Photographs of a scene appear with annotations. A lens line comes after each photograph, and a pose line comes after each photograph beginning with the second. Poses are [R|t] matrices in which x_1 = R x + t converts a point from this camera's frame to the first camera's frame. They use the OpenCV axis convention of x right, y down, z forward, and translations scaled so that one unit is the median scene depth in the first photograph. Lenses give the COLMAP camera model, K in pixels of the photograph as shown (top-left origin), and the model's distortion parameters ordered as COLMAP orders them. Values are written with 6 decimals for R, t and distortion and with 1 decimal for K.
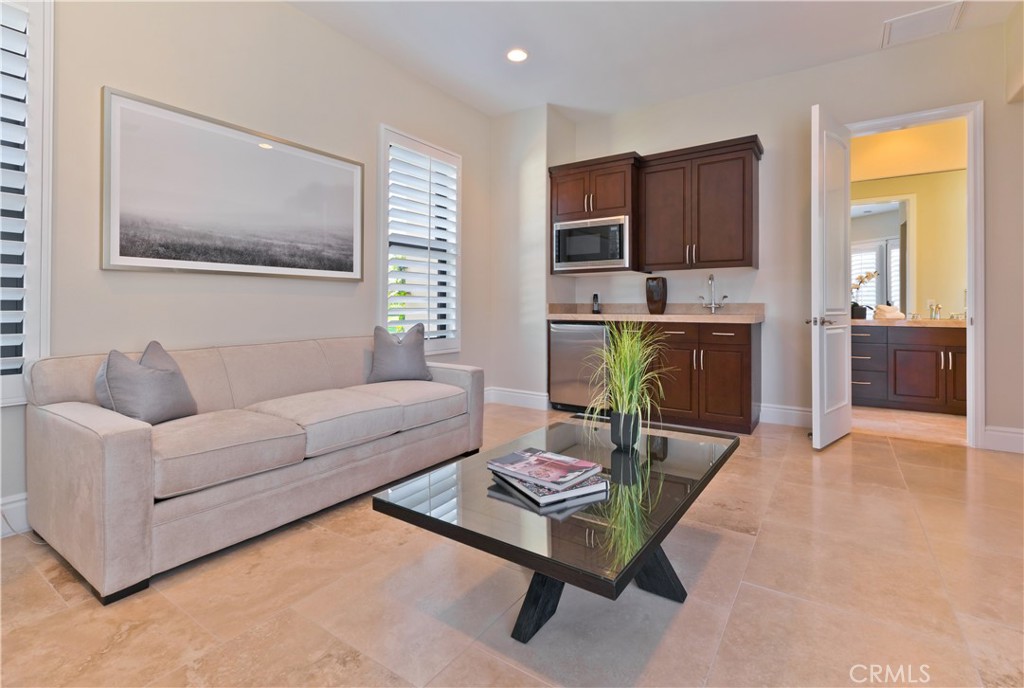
lens RADIAL K [[483.6, 0, 511.7], [0, 483.6, 303.6], [0, 0, 1]] dist [0.001559, 0.000276]
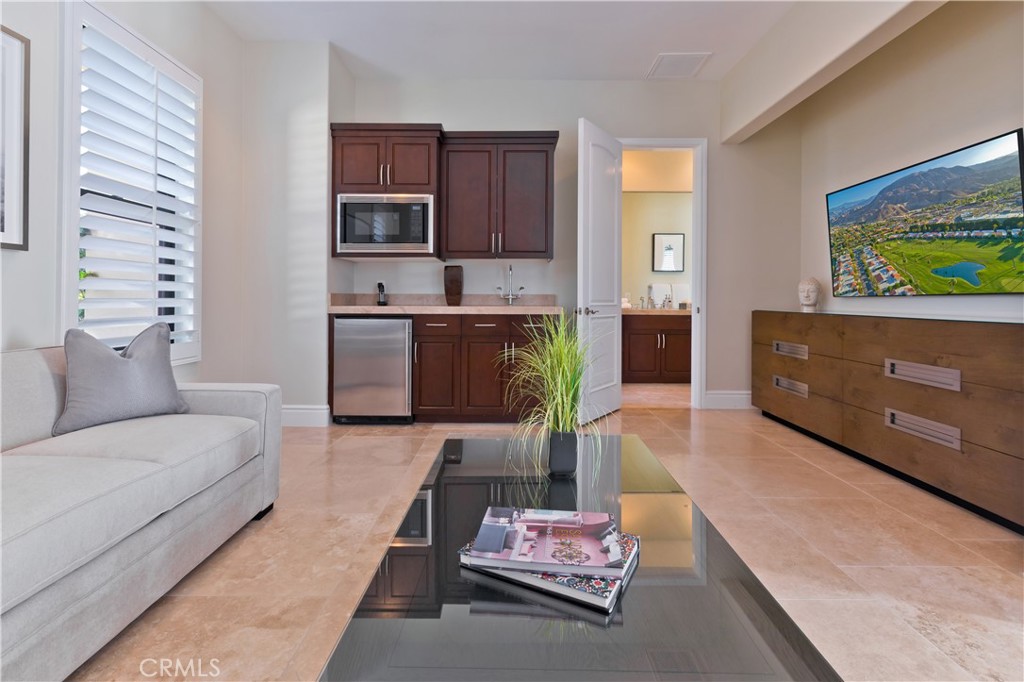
lens RADIAL K [[479.7, 0, 512.3], [0, 479.7, 298.1], [0, 0, 1]] dist [0.001758, 0.000339]
pose [[0.824434, 0.003642, 0.565946, -0.135145], [-0.007706, 0.999959, 0.004792, 0.001913], [-0.565906, -0.008312, 0.824428, 0.188481]]
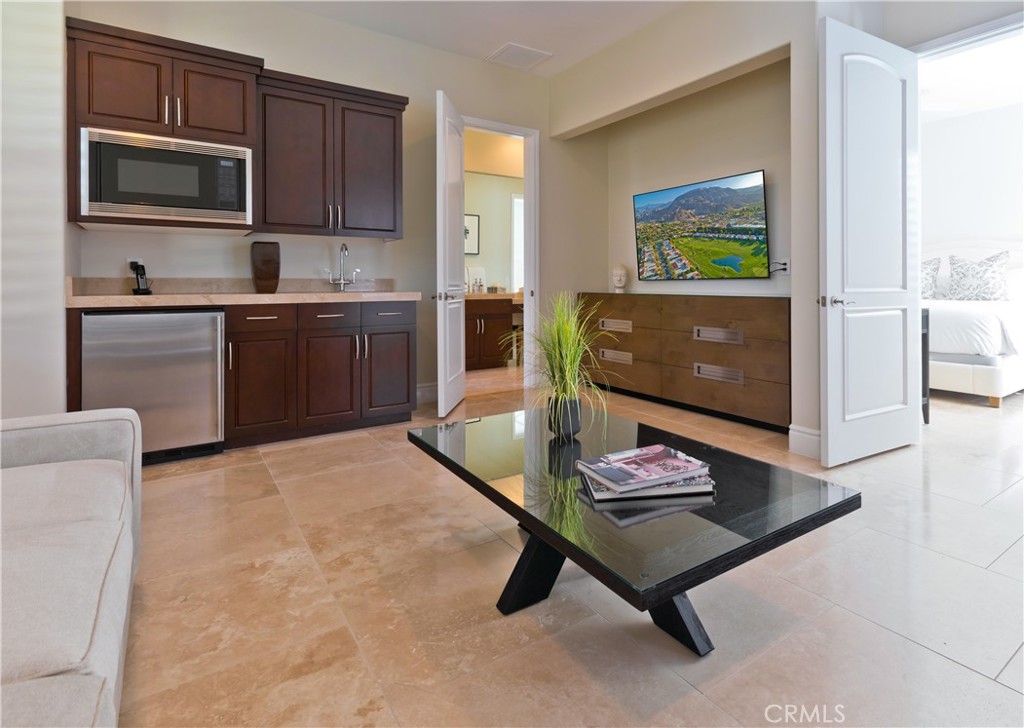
lens RADIAL K [[545.0, 0, 595.2], [0, 545.0, 281.9], [0, 0, 1]] dist [0.001535, -0.000099]
pose [[0.308369, 0.000112, 0.951267, -0.337068], [-0.004328, 0.999990, 0.001285, 0.002104], [-0.951257, -0.004513, 0.308366, 0.298013]]
